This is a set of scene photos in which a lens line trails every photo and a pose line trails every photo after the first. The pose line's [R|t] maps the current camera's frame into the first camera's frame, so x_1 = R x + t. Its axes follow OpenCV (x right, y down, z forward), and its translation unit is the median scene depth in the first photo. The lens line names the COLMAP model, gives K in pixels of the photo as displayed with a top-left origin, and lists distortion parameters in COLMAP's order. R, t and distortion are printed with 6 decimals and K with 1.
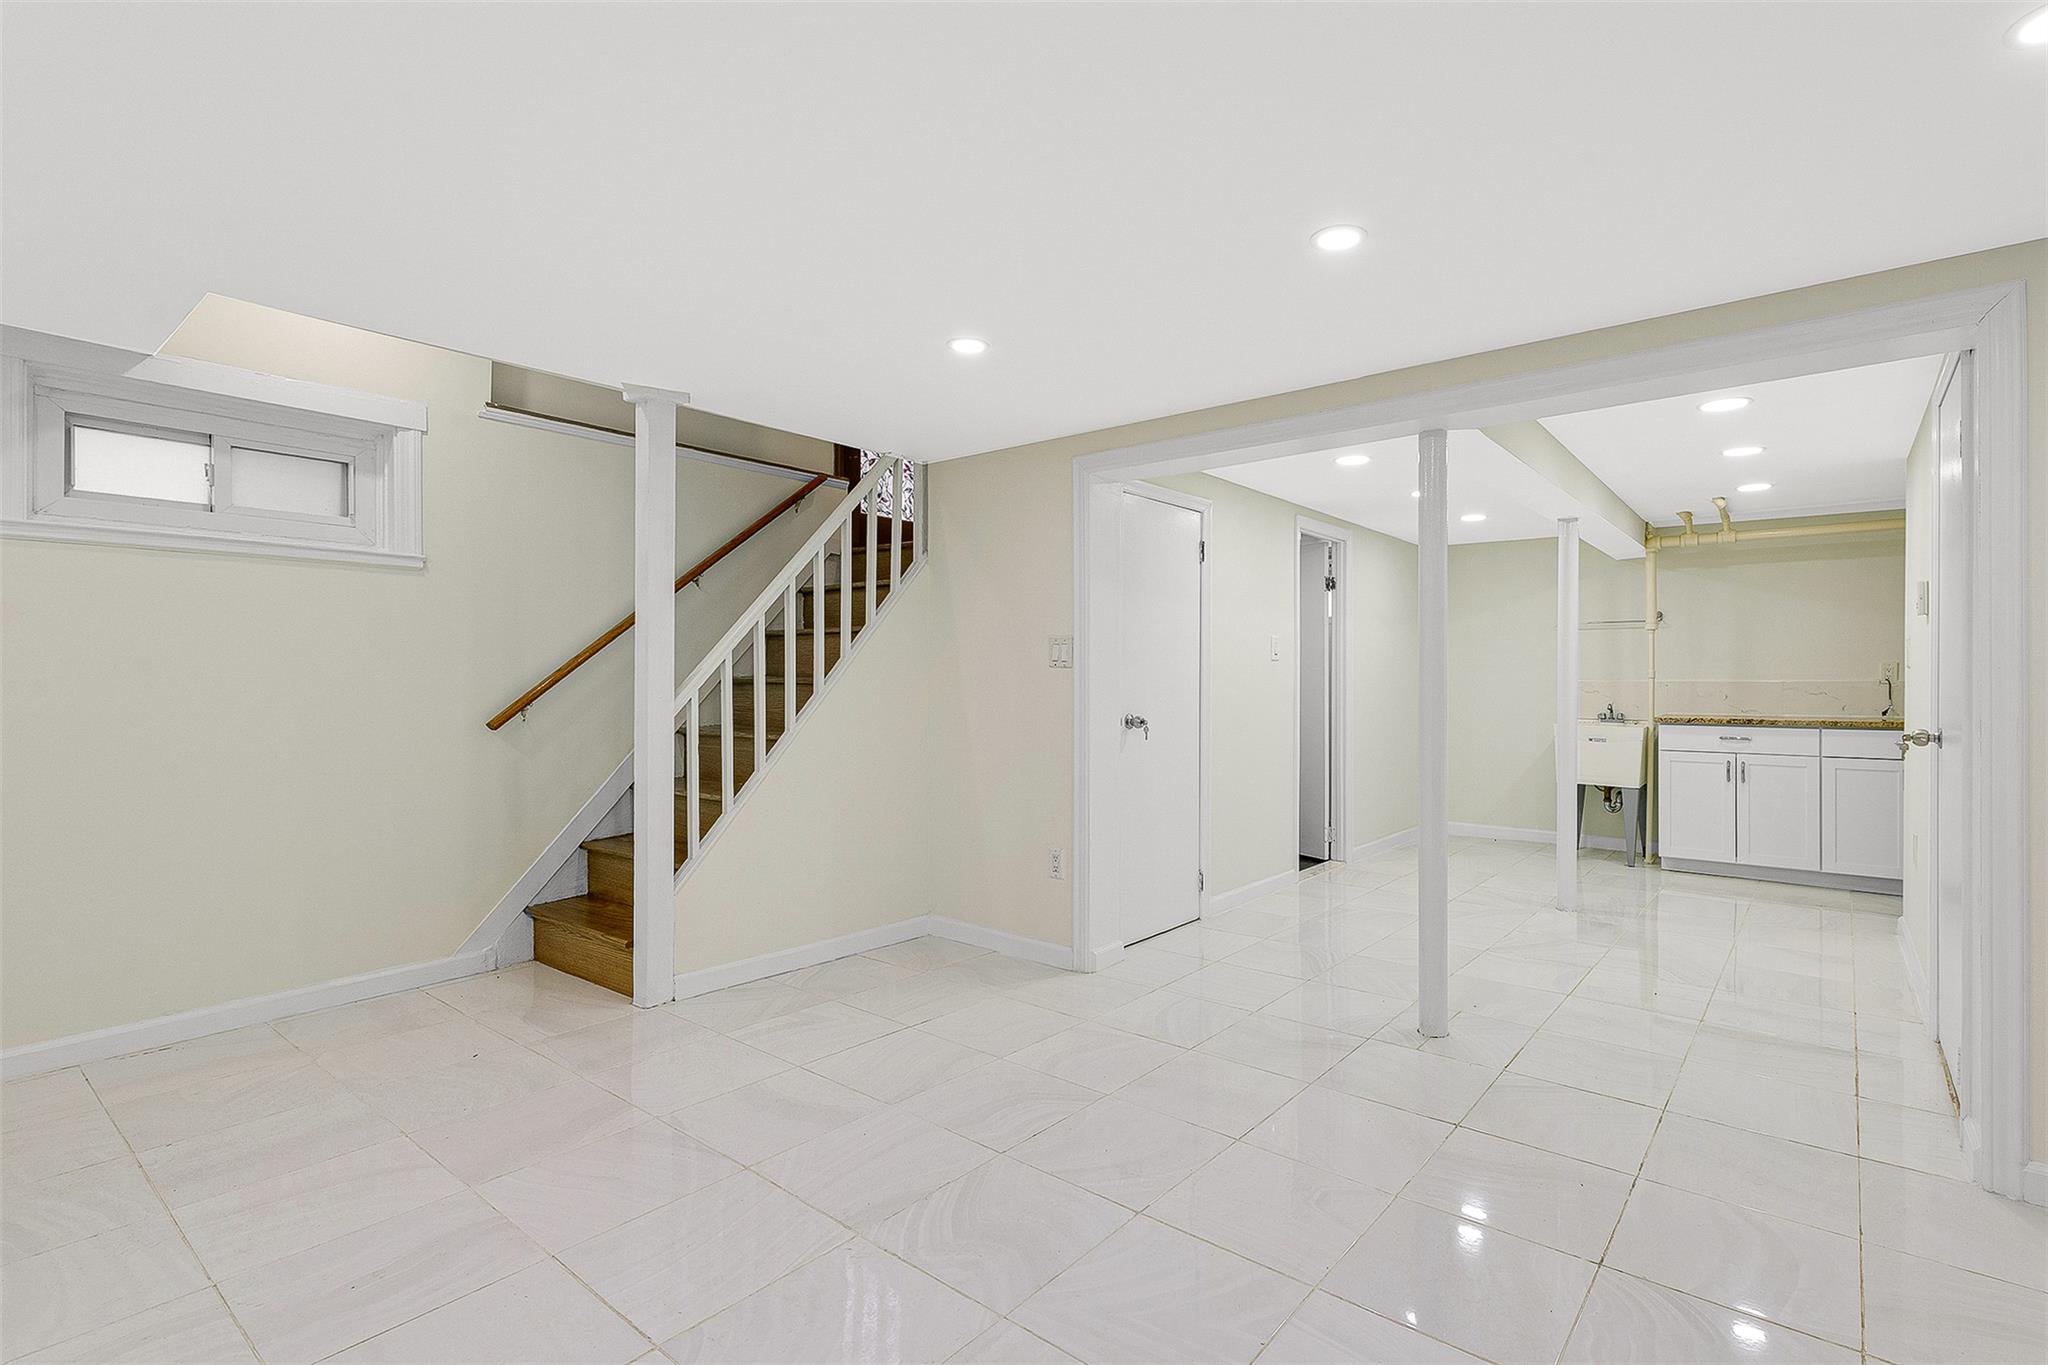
lens RADIAL K [[897.8, 0, 1024.0], [0, 897.8, 682.5], [0, 0, 1]] dist [0.001901, -0.000303]
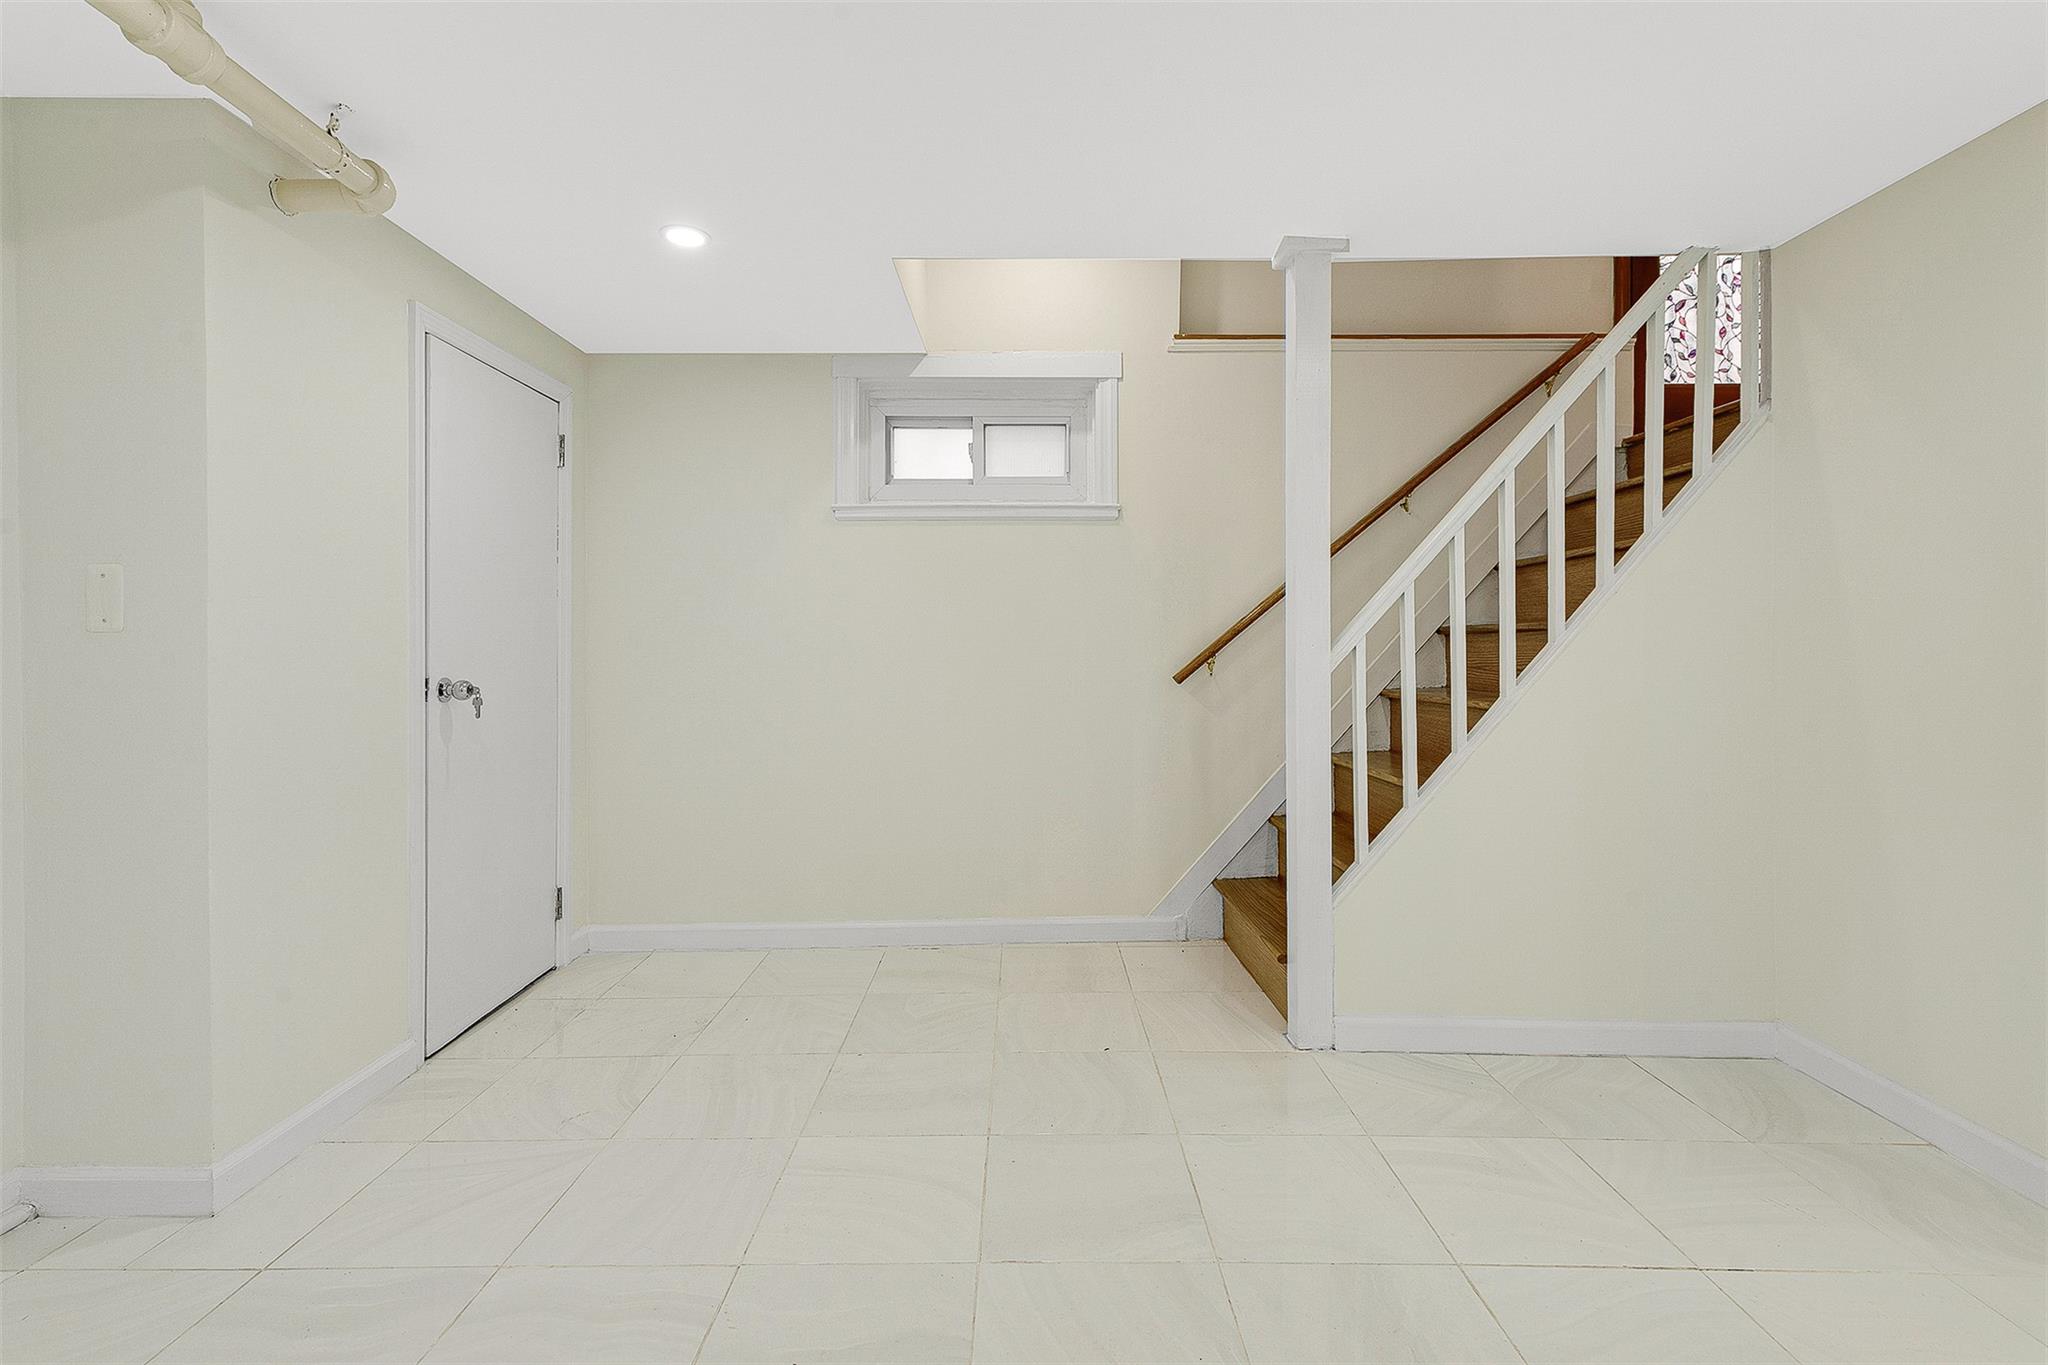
lens RADIAL K [[924.9, 0, 1032.1], [0, 924.9, 638.7], [0, 0, 1]] dist [-0.000508, -0.000257]
pose [[0.689777, -0.003576, -0.724013, -0.000988], [-0.002594, 0.999969, -0.007411, 0.014659], [0.724017, 0.006990, 0.689747, 0.248090]]
